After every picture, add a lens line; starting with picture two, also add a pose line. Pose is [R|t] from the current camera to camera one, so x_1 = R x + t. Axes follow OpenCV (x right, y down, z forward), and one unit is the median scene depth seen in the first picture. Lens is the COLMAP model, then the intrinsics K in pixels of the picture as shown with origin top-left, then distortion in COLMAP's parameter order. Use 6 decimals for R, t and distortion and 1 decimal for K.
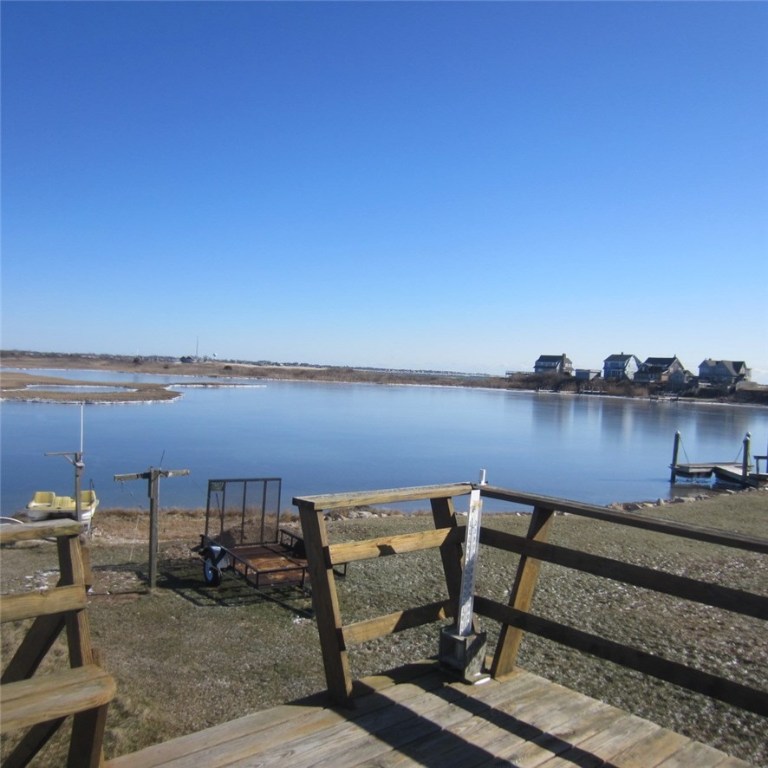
lens RADIAL K [[725.2, 0, 383.8], [0, 725.2, 385.0], [0, 0, 1]] dist [-0.021457, 0.000000]
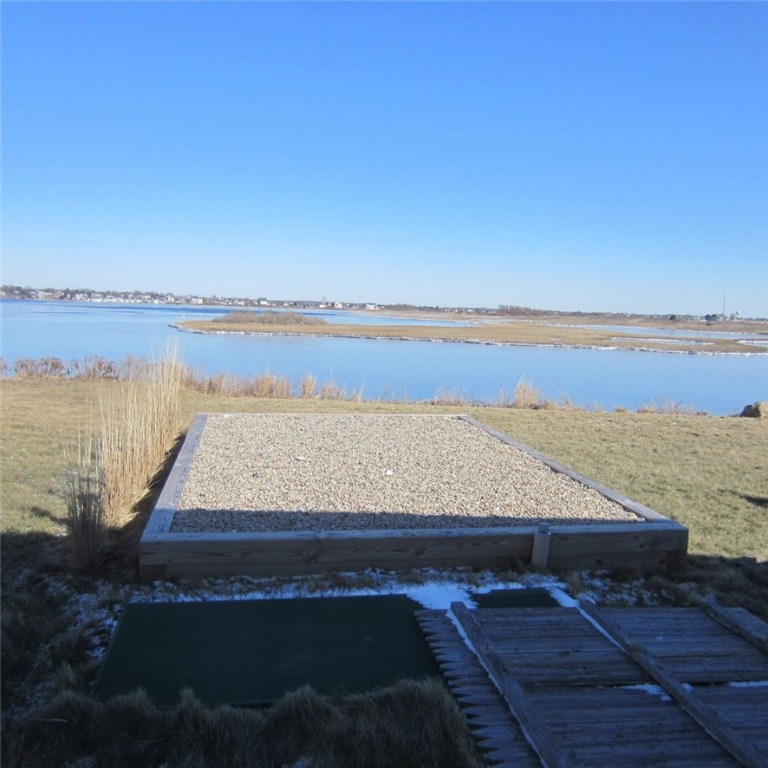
lens RADIAL K [[725.2, 0, 383.1], [0, 725.2, 385.0], [0, 0, 1]] dist [-0.021457, 0.000000]
pose [[0.782807, 0.051912, -0.620096, -0.068452], [-0.017354, 0.997948, 0.061636, 0.009713], [0.622023, -0.037488, 0.782101, -0.085022]]
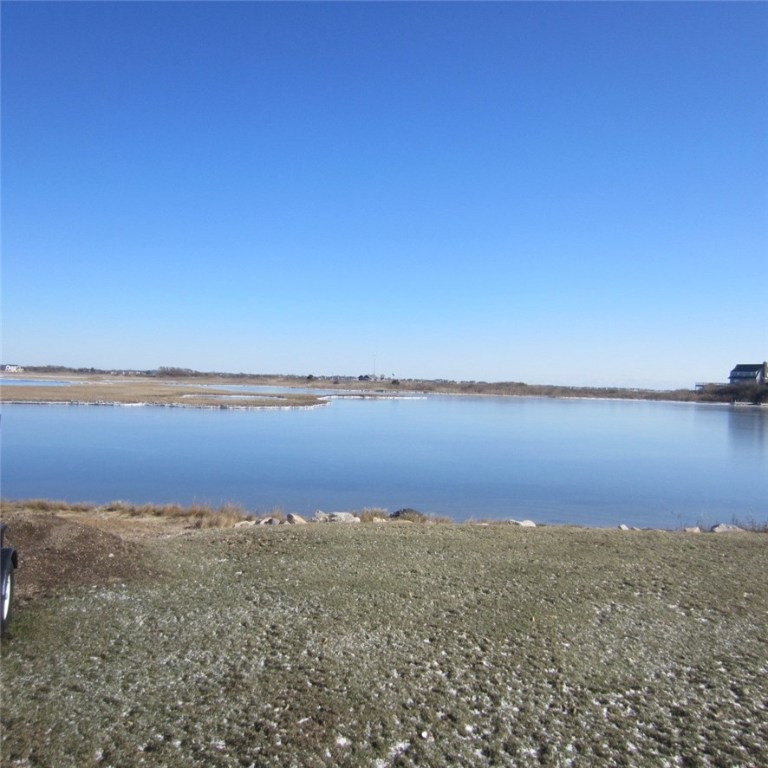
lens RADIAL K [[725.2, 0, 392.2], [0, 725.2, 378.3], [0, 0, 1]] dist [-0.021457, 0.000000]
pose [[0.971818, -0.012423, -0.235403, 0.026129], [0.003635, 0.999281, -0.037729, 0.015581], [0.235703, 0.035810, 0.971165, 0.076828]]
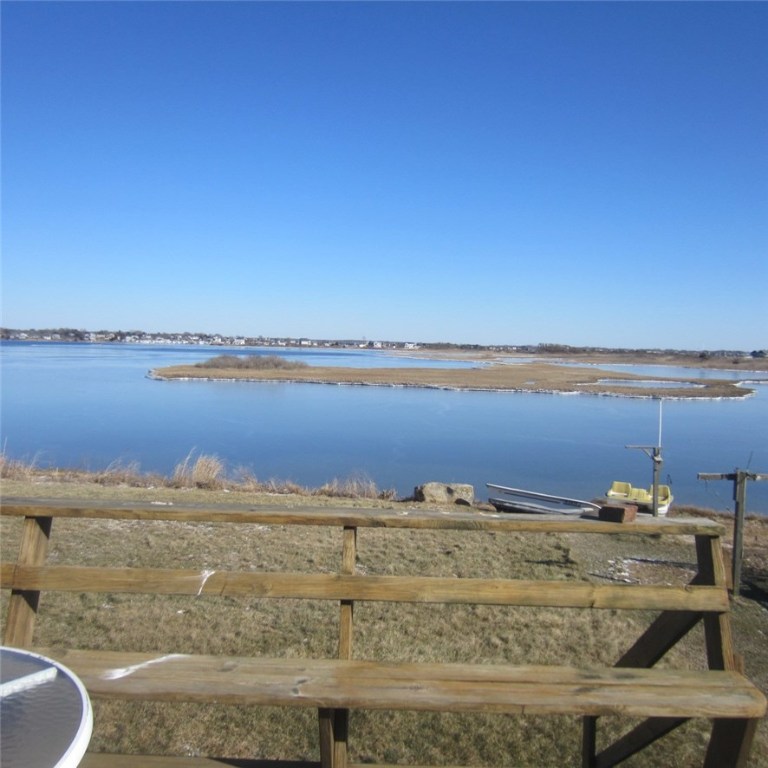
lens RADIAL K [[725.2, 0, 387.3], [0, 725.2, 383.6], [0, 0, 1]] dist [-0.021457, 0.000000]
pose [[0.738334, 0.013242, -0.674305, -0.002458], [-0.010171, 0.999912, 0.008499, -0.000129], [0.674359, 0.000584, 0.738404, -0.000913]]
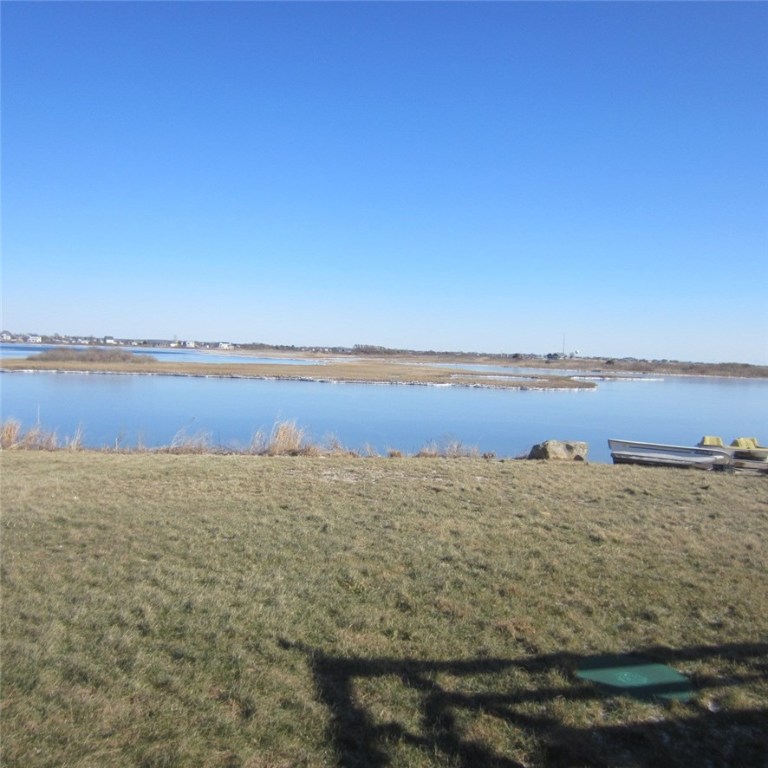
lens RADIAL K [[725.2, 0, 380.4], [0, 725.2, 384.6], [0, 0, 1]] dist [-0.021457, 0.000000]
pose [[0.885461, 0.011385, -0.464575, -0.065504], [-0.010703, 0.999934, 0.004104, 0.011064], [0.464591, 0.001339, 0.885524, -0.037703]]
